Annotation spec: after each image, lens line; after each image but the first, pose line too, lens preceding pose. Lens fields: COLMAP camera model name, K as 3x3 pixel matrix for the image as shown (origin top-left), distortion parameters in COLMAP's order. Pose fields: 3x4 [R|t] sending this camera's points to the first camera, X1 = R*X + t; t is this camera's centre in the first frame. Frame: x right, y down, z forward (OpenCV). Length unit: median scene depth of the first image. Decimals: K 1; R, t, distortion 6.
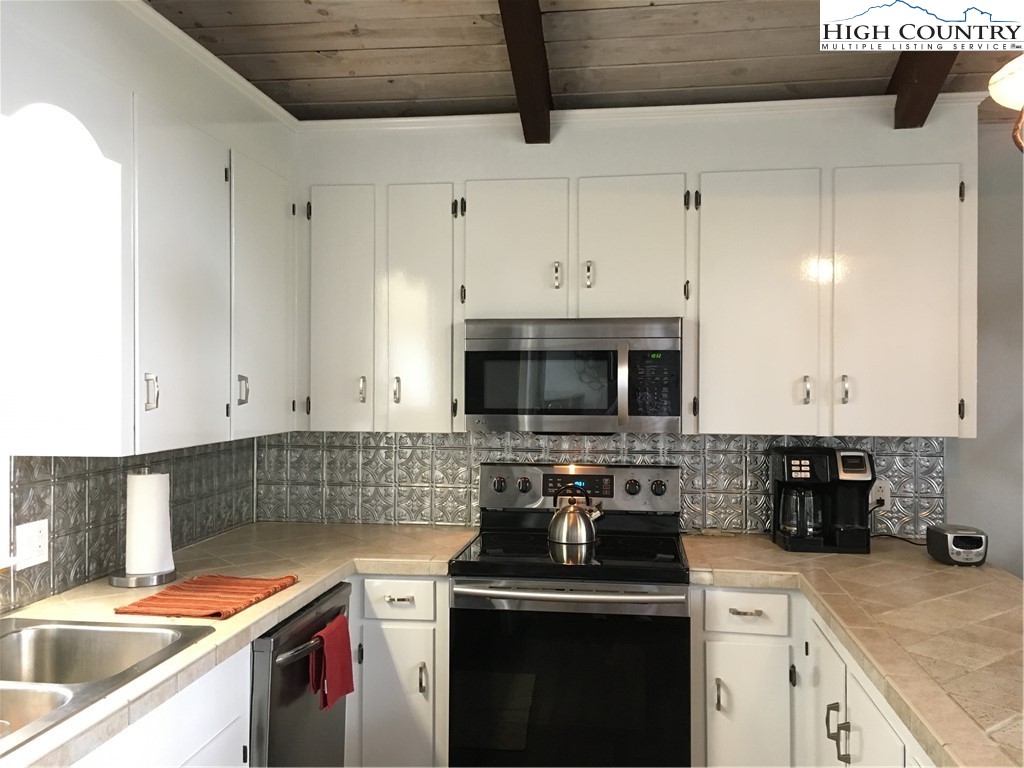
lens RADIAL K [[861.4, 0, 516.3], [0, 861.4, 388.1], [0, 0, 1]] dist [0.105739, -0.155753]
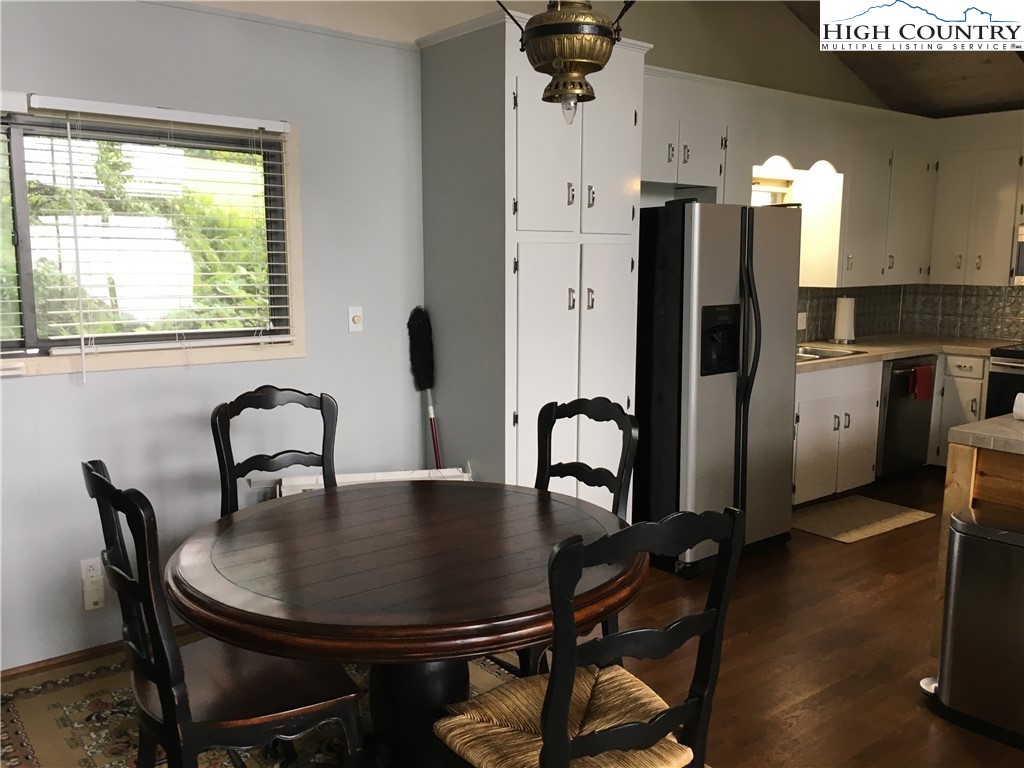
lens RADIAL K [[861.4, 0, 516.3], [0, 861.4, 388.1], [0, 0, 1]] dist [0.105739, -0.155753]
pose [[0.726820, 0.101913, -0.679225, 0.497094], [-0.003235, 0.989427, 0.144995, -0.000184], [0.686820, -0.103188, 0.719465, -1.188514]]
